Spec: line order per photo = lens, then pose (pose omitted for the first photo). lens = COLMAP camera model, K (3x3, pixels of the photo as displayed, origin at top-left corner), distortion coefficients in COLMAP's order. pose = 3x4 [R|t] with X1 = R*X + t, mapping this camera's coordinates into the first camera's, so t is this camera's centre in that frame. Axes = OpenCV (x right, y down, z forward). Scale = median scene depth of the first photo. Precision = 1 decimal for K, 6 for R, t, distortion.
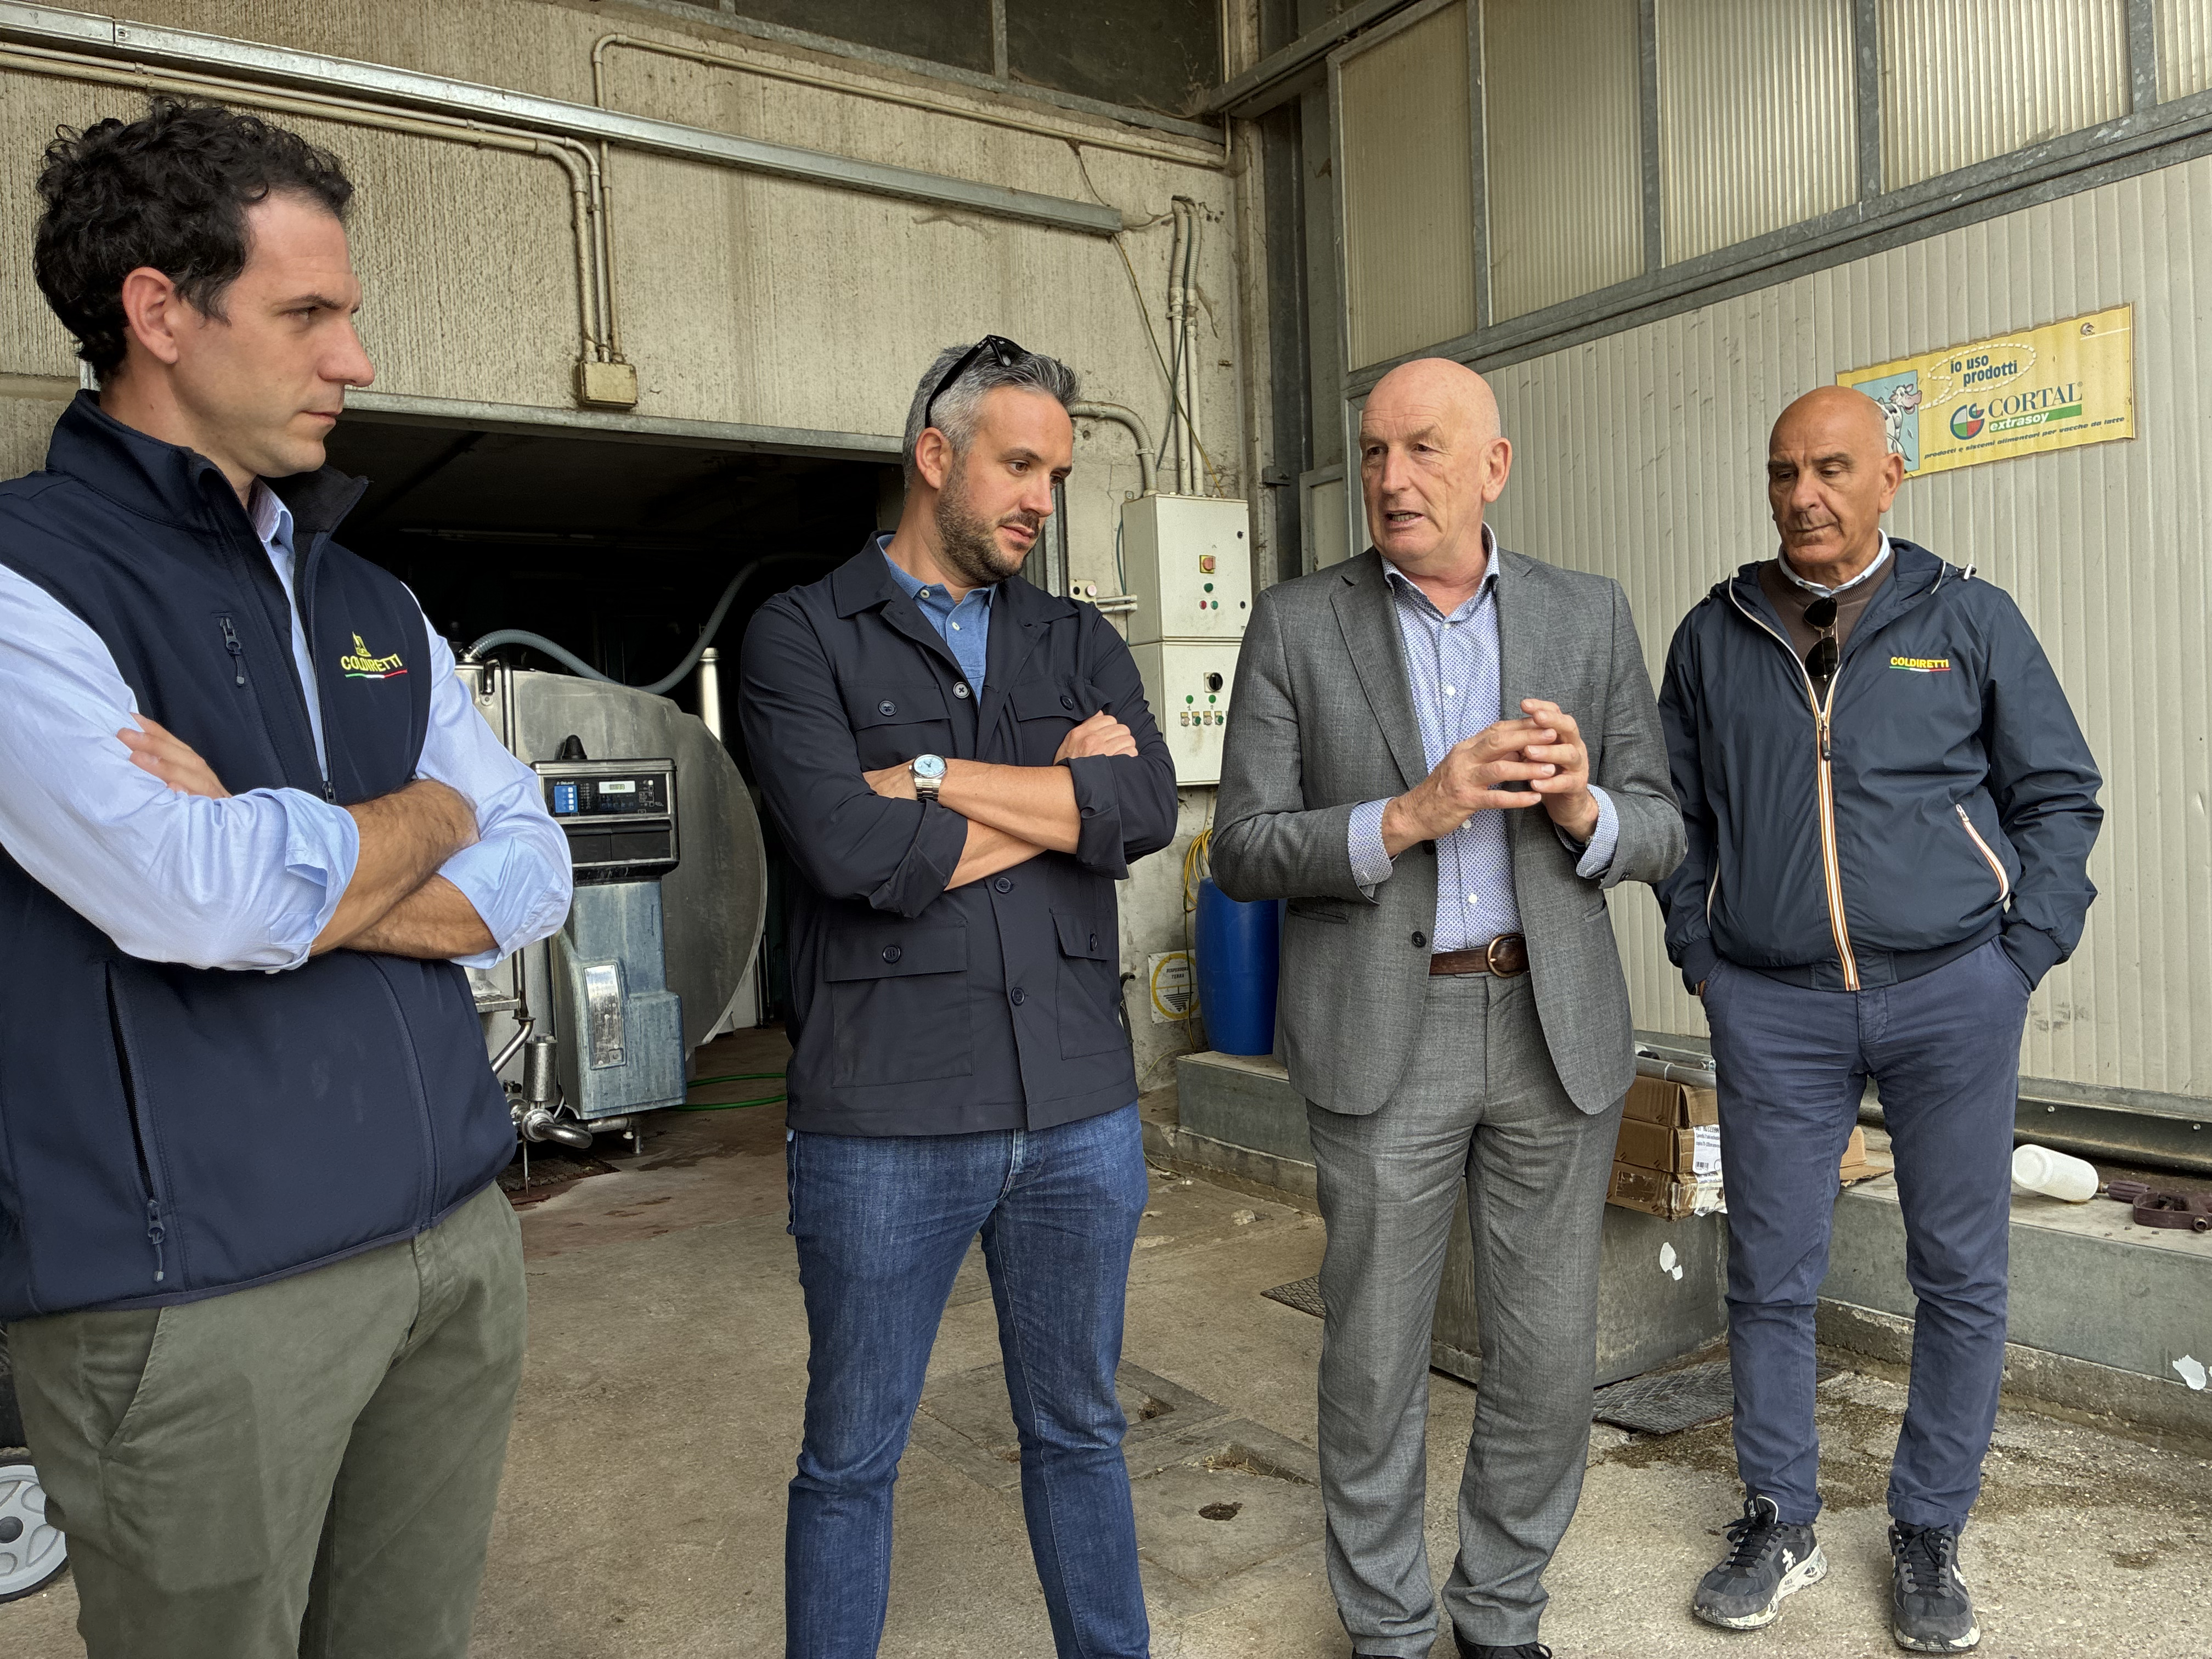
lens RADIAL K [[1674.1, 0, 1122.2], [0, 1674.1, 844.5], [0, 0, 1]] dist [0.026763, -0.039087]
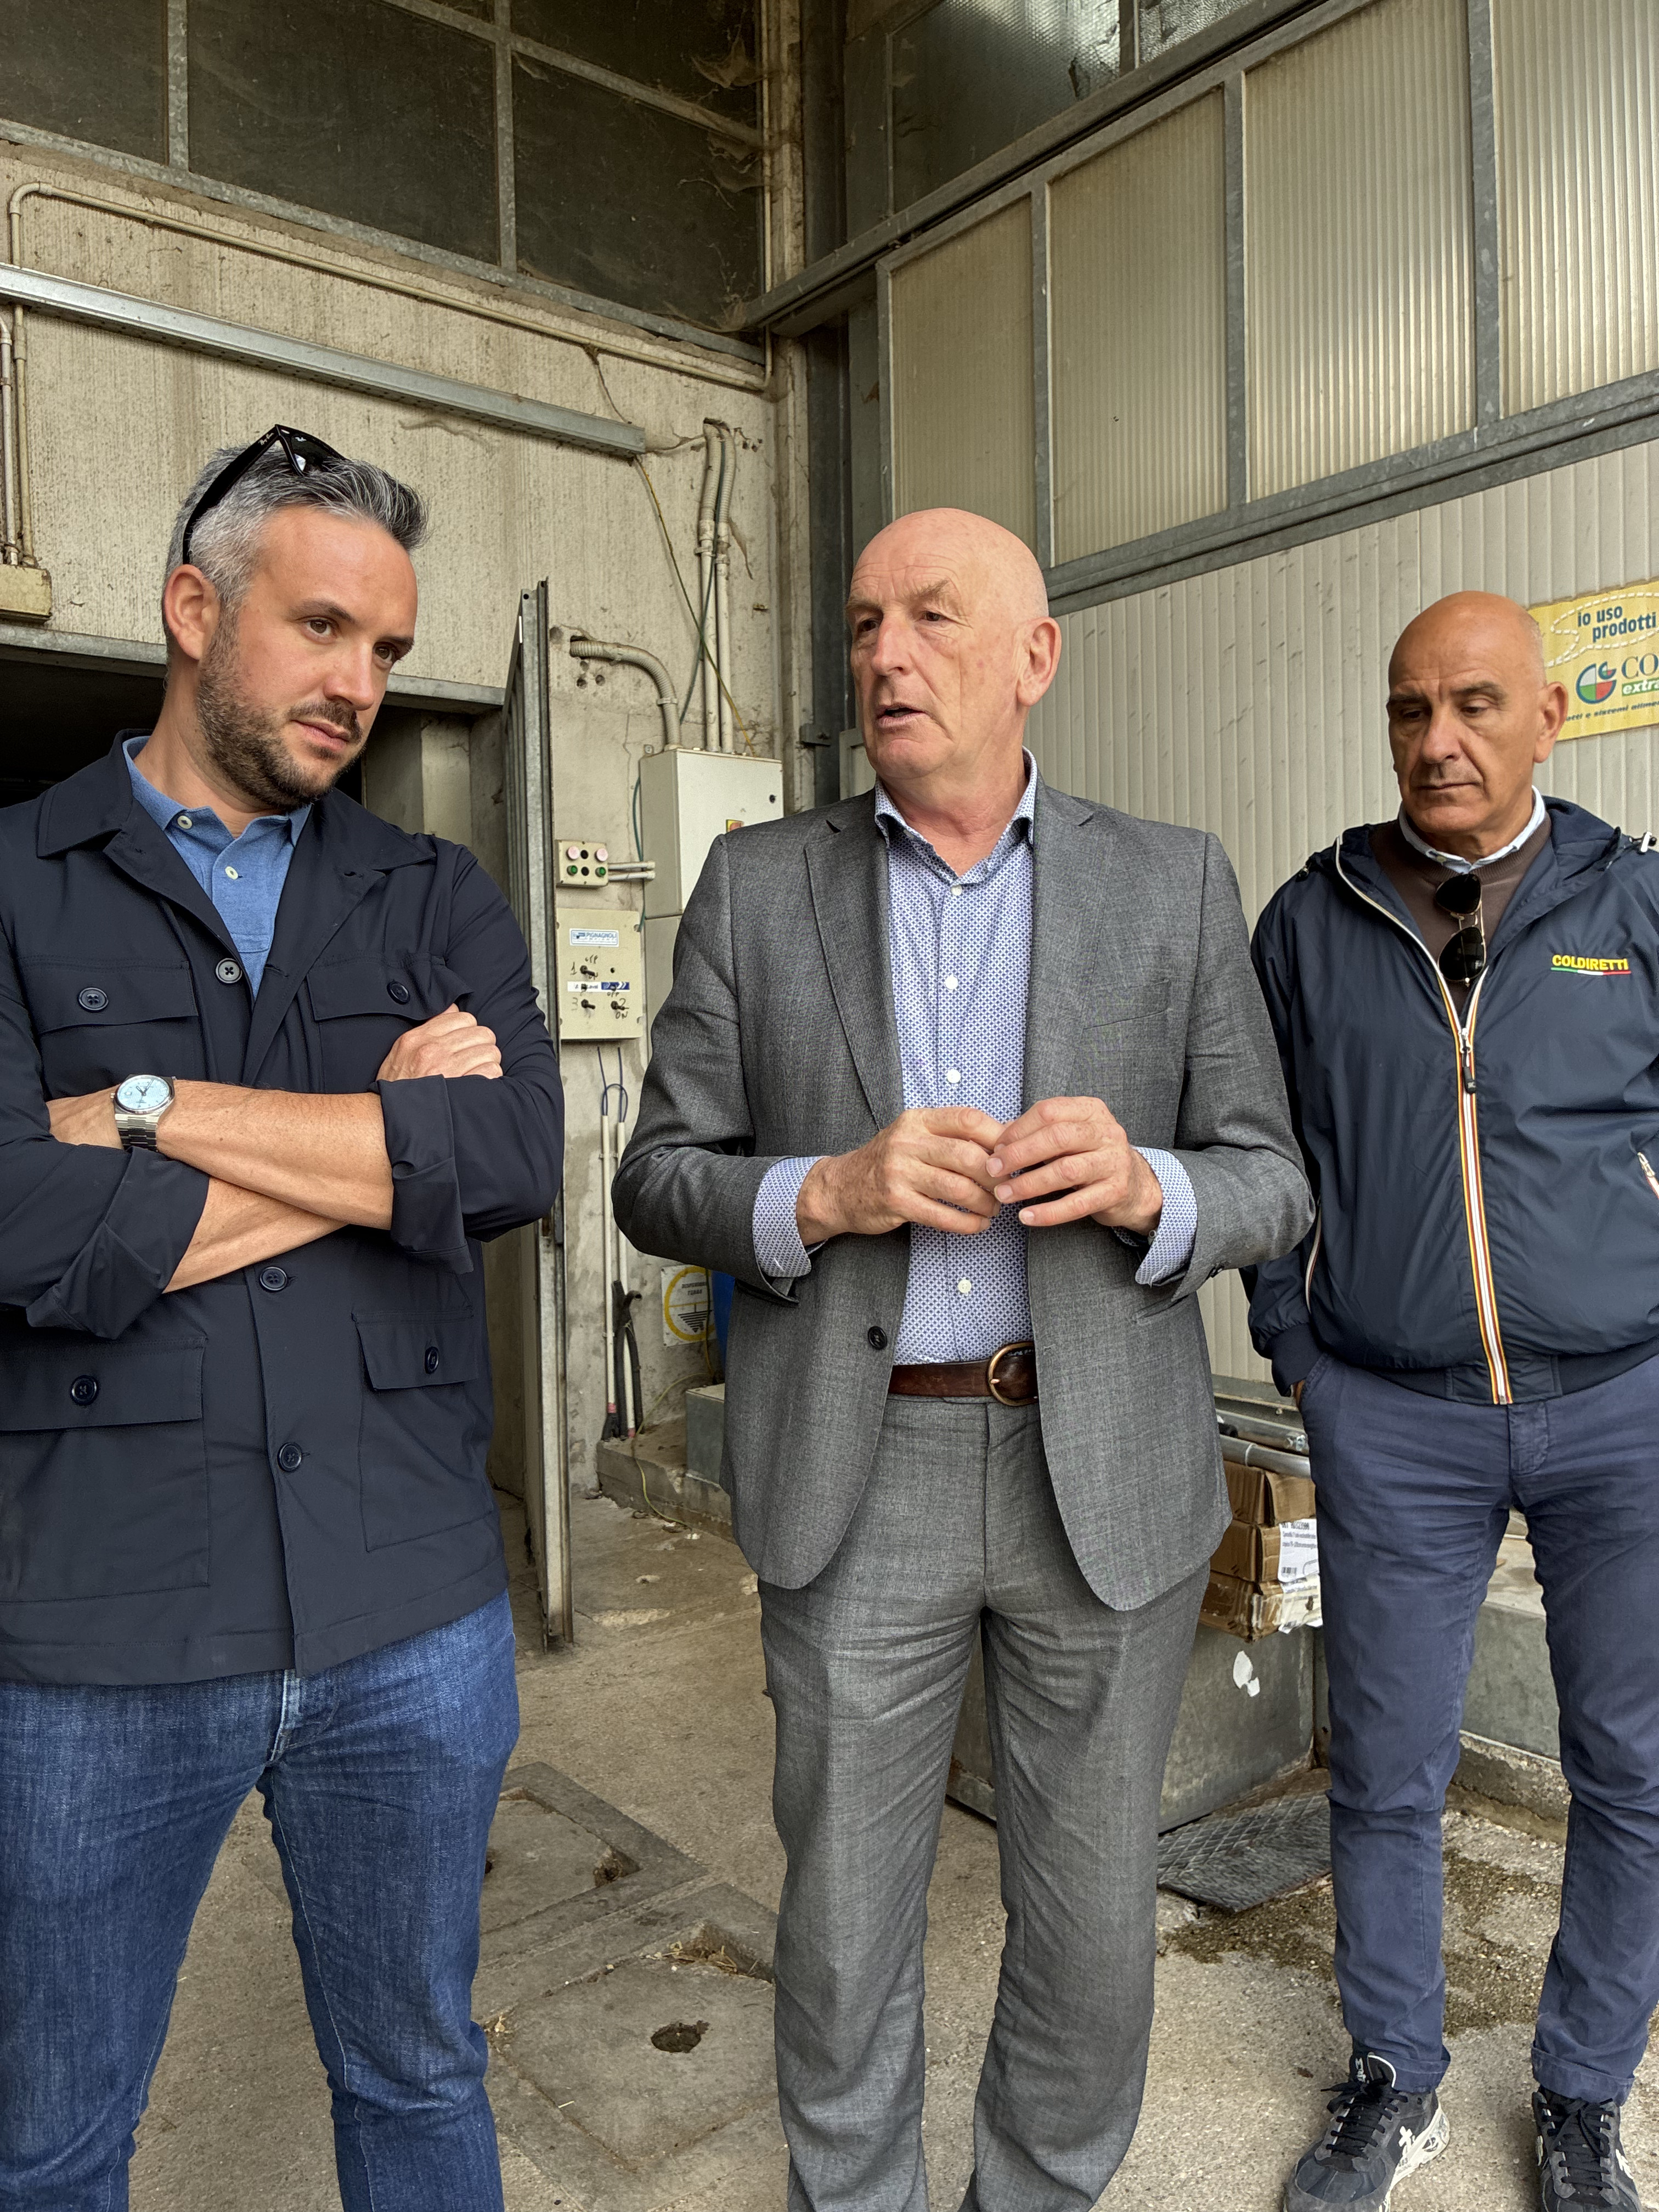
lens RADIAL K [[1674.1, 0, 797.6], [0, 1674.1, 1104.3], [0, 0, 1]] dist [0.026763, -0.039087]
pose [[0.997535, 0.019023, 0.067537, 0.035215], [-0.018313, 0.999771, -0.011114, -0.016478], [-0.067733, 0.009850, 0.997655, 0.147265]]
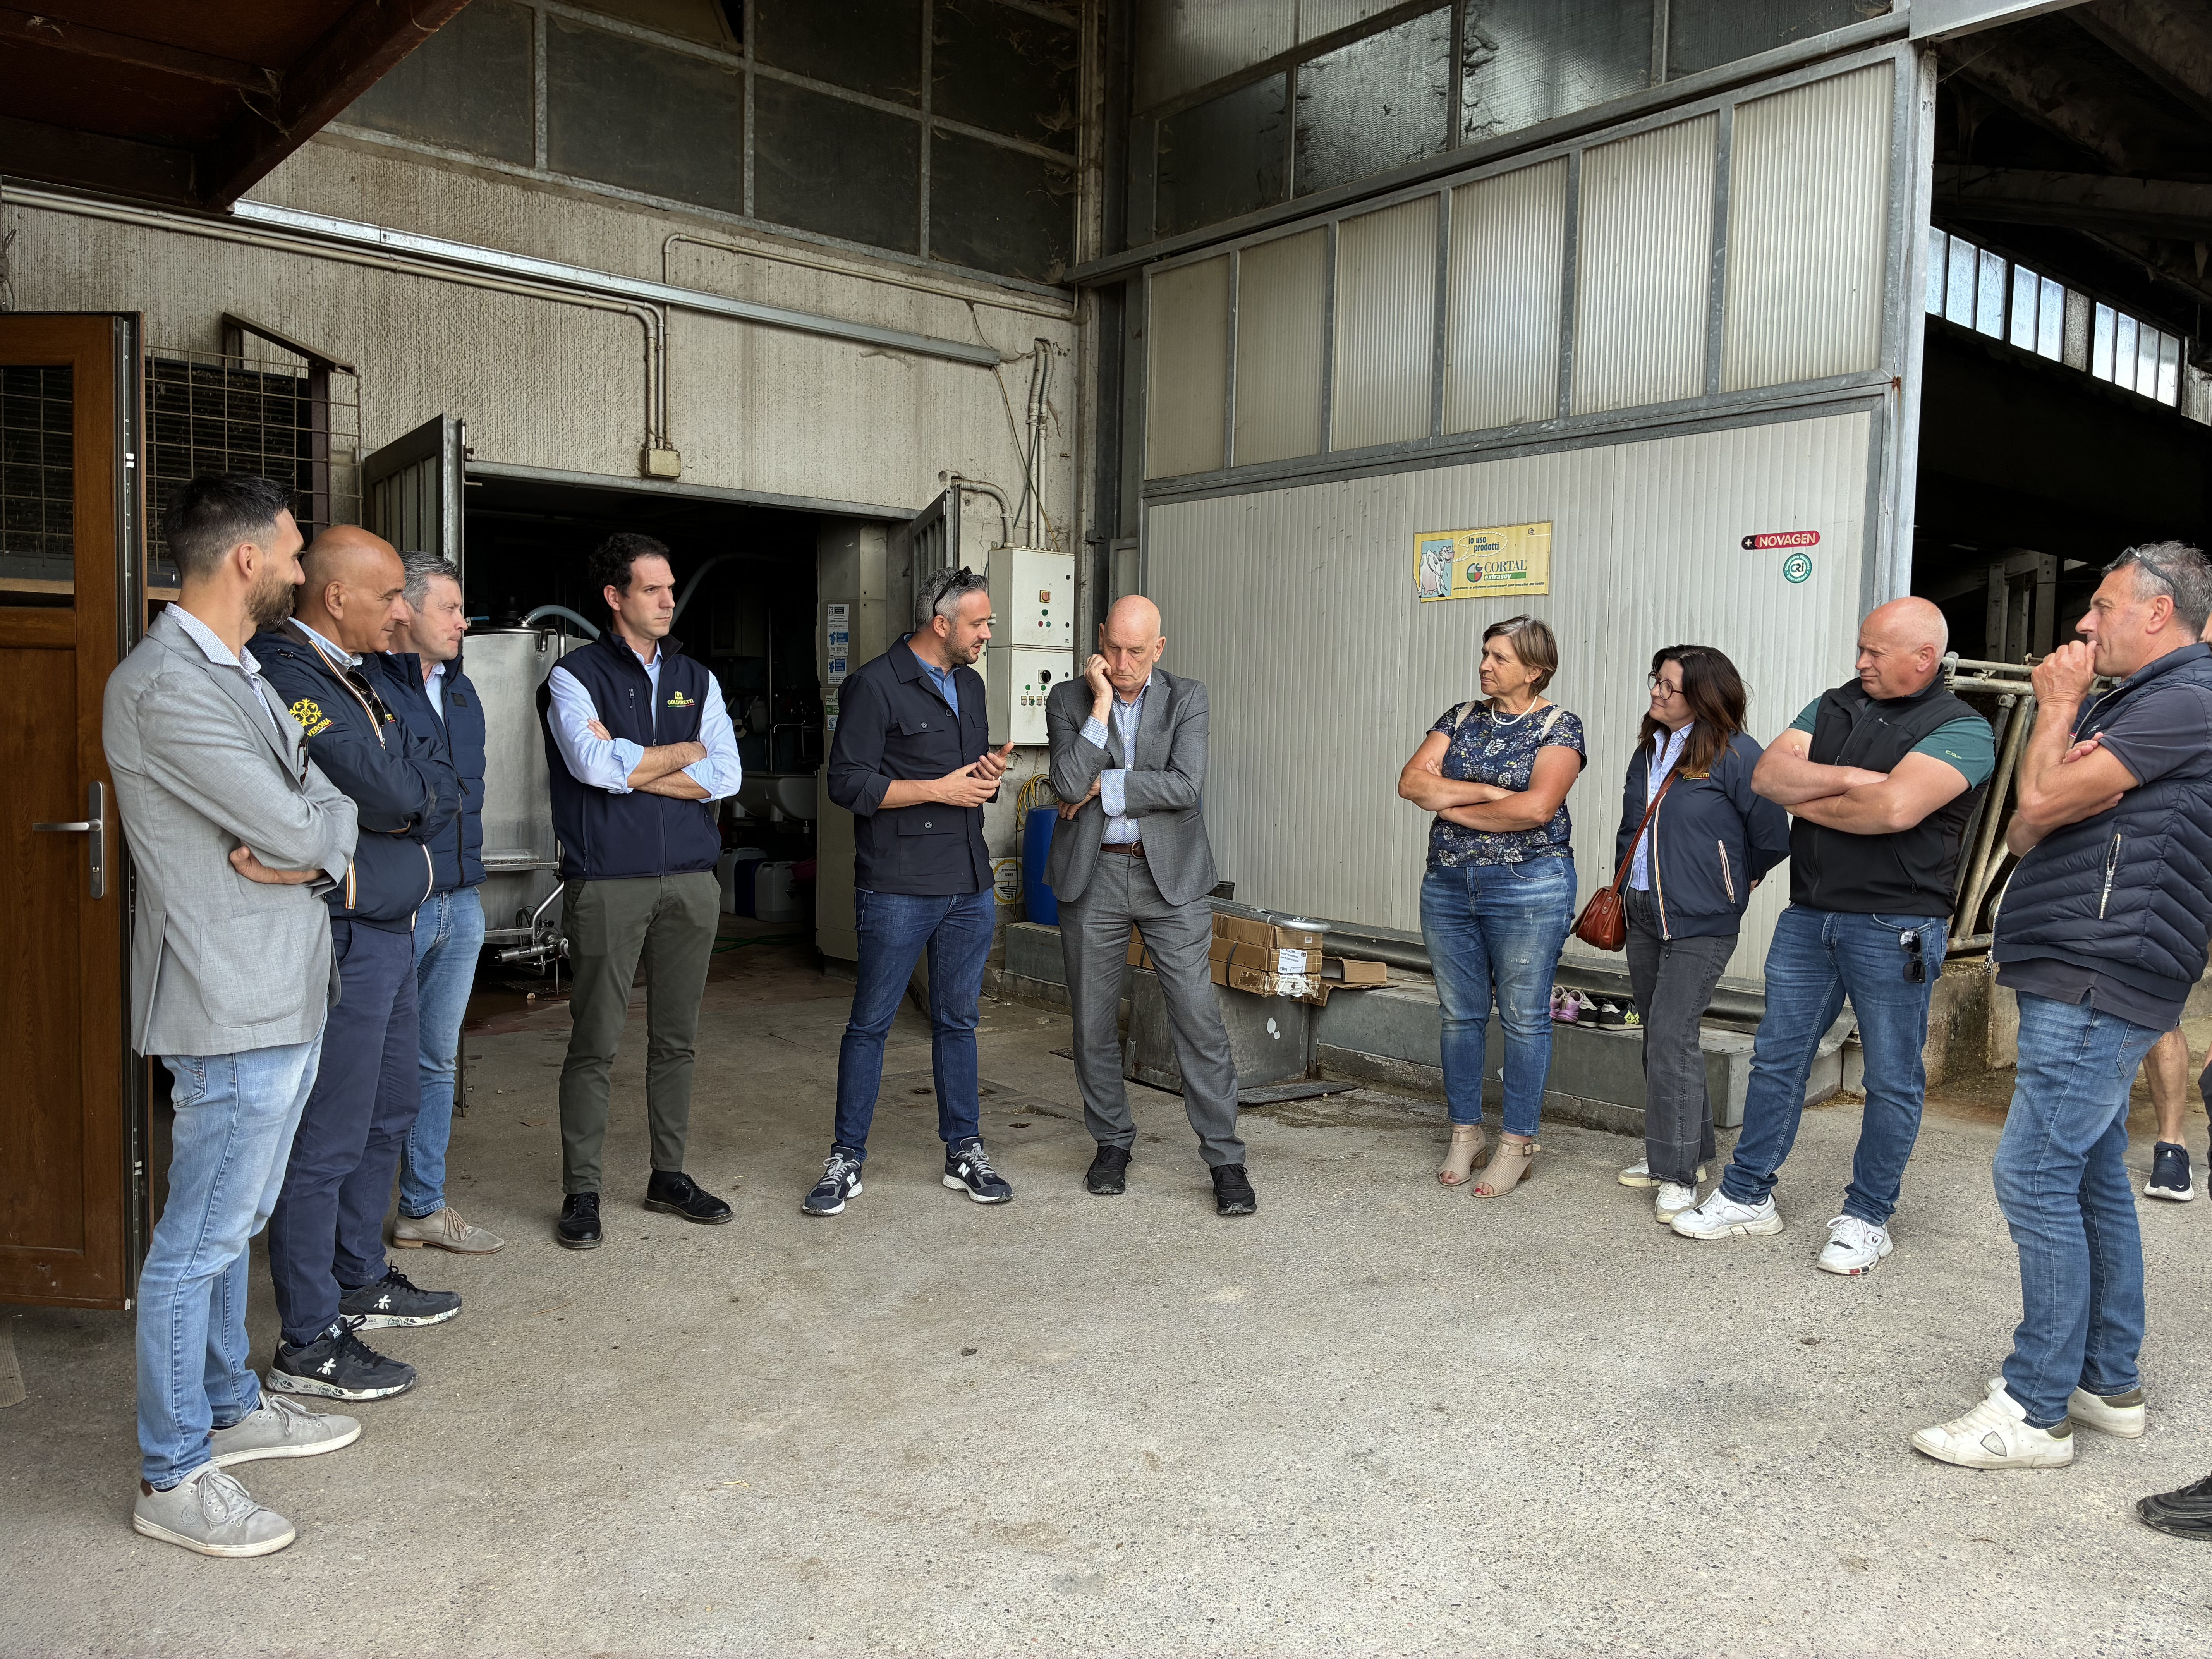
lens RADIAL K [[1674.1, 0, 1105.1], [0, 1674.1, 839.2], [0, 0, 1]] dist [0.026763, -0.039087]
pose [[0.993848, 0.057093, 0.094899, -0.031235], [-0.059945, 0.997823, 0.027478, 0.003450], [-0.093123, -0.032998, 0.995108, -0.628282]]
